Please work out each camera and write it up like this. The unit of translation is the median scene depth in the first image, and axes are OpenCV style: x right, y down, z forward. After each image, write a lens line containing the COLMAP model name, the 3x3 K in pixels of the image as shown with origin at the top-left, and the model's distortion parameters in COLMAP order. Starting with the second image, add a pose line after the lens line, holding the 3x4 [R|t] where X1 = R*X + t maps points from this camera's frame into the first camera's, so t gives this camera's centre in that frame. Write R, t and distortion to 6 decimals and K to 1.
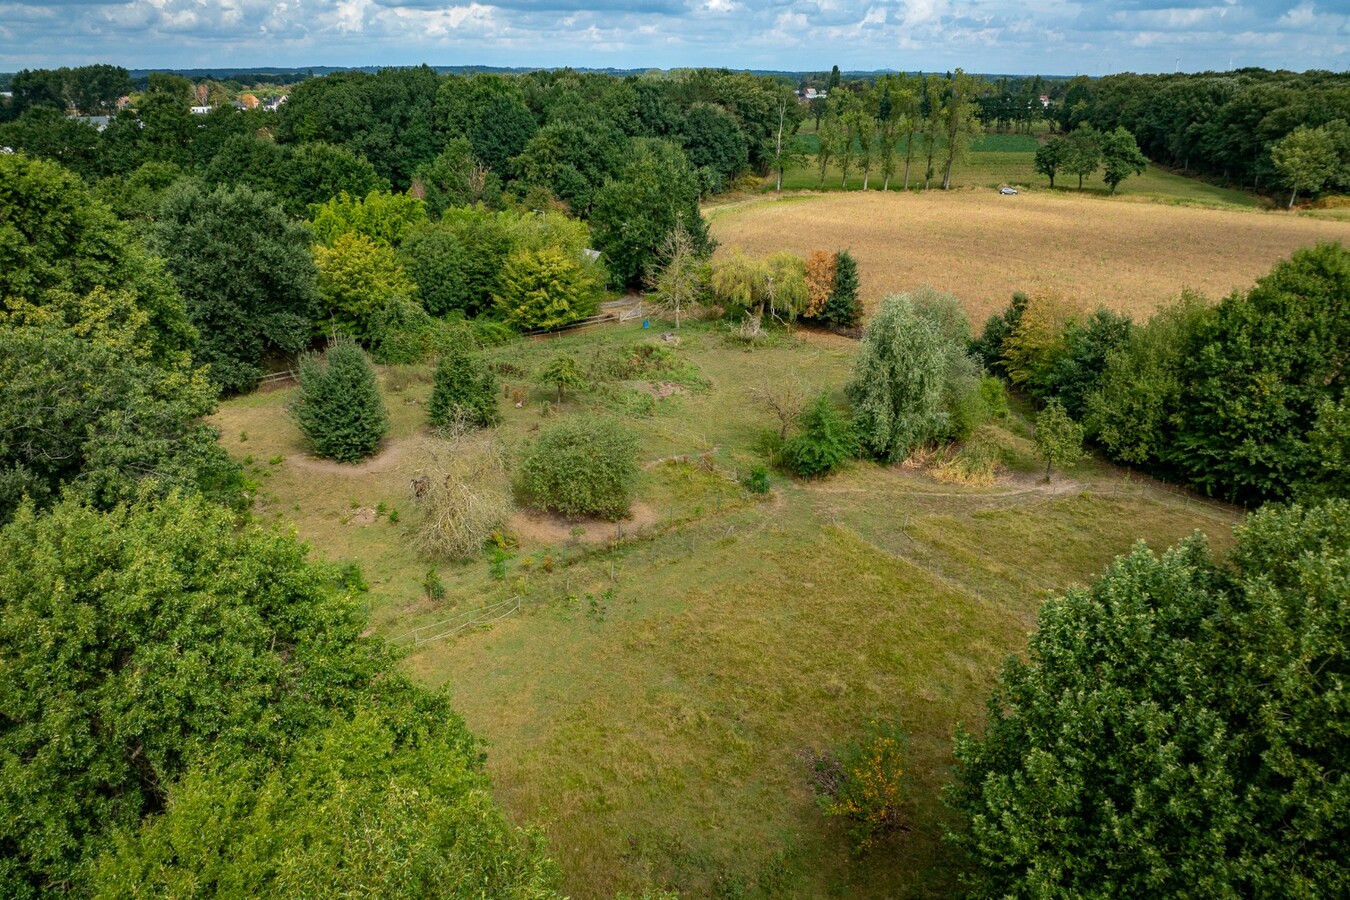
lens RADIAL K [[993.3, 0, 678.2], [0, 993.3, 470.2], [0, 0, 1]] dist [-0.007656, -0.010485]
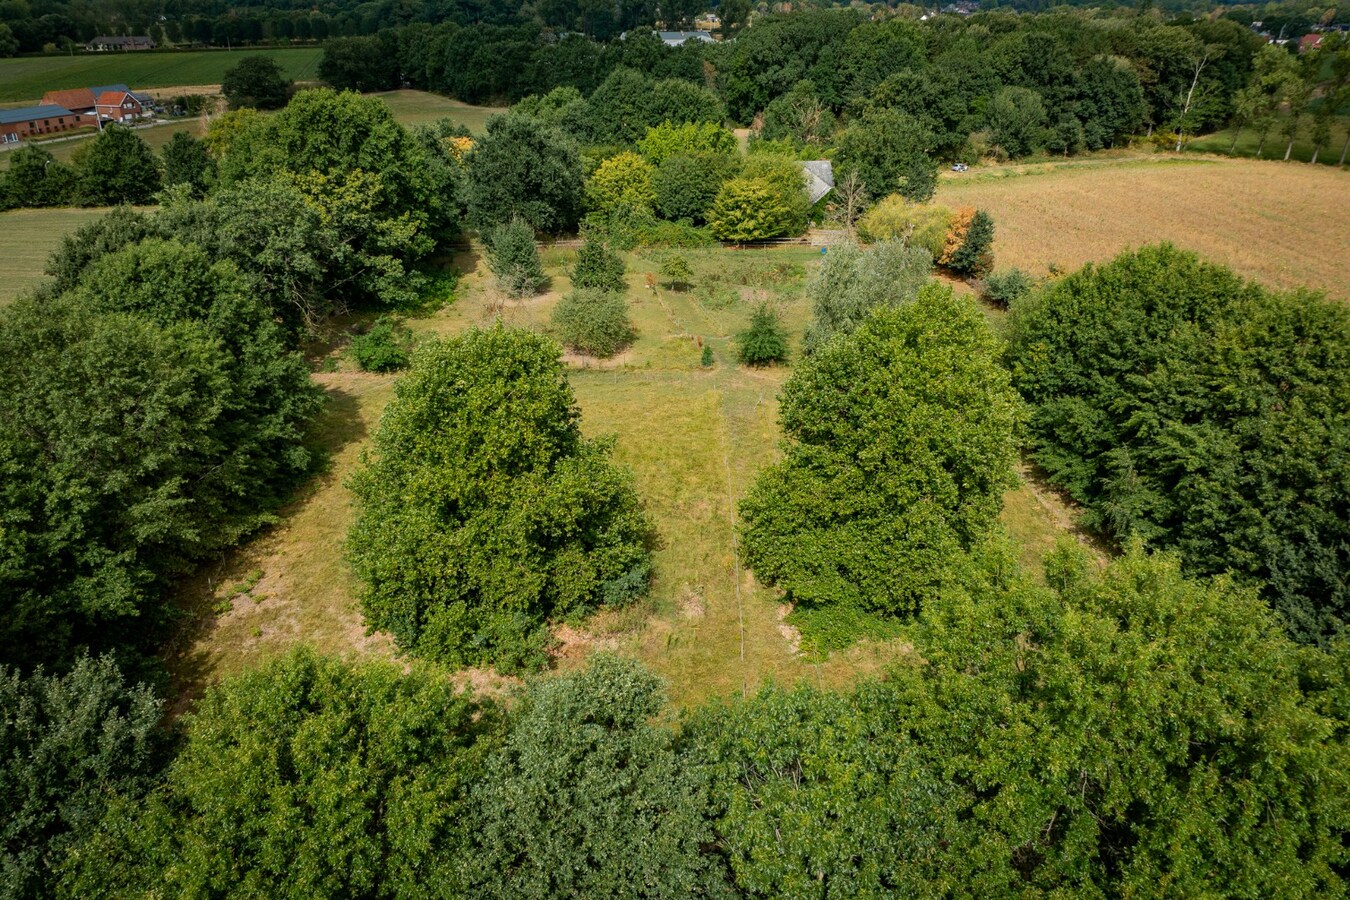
lens RADIAL K [[993.3, 0, 678.2], [0, 993.3, 470.2], [0, 0, 1]] dist [-0.007656, -0.010485]
pose [[0.836394, 0.253696, -0.485884, 0.501421], [-0.216359, 0.967267, 0.132606, -0.007453], [0.503621, -0.005786, 0.863905, -0.163763]]
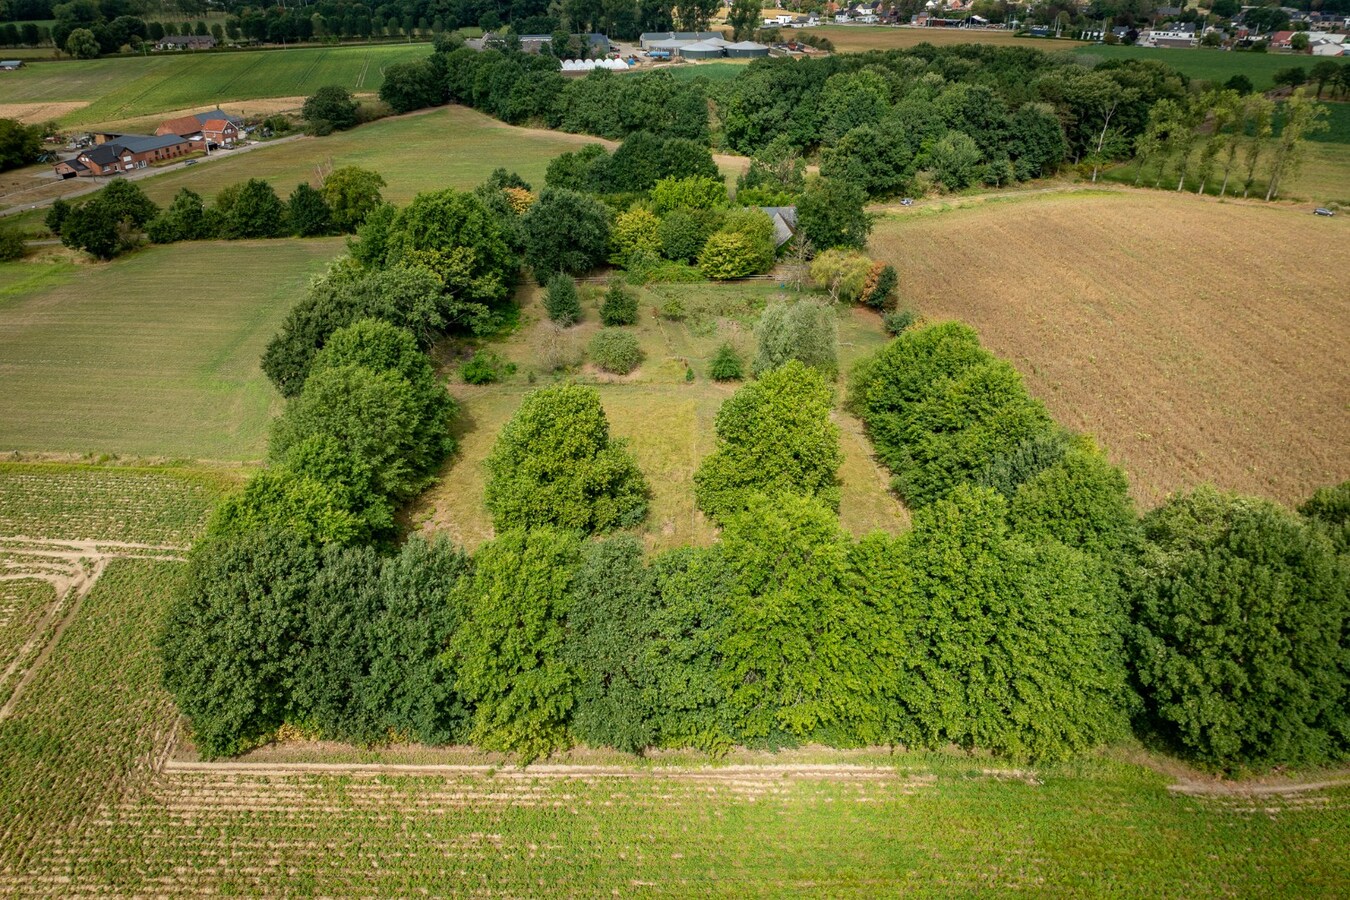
lens RADIAL K [[993.3, 0, 678.2], [0, 993.3, 470.2], [0, 0, 1]] dist [-0.007656, -0.010485]
pose [[0.824626, 0.280710, -0.491115, 0.767248], [-0.220383, 0.959015, 0.178108, -0.110747], [0.520983, -0.038639, 0.852692, -0.571239]]
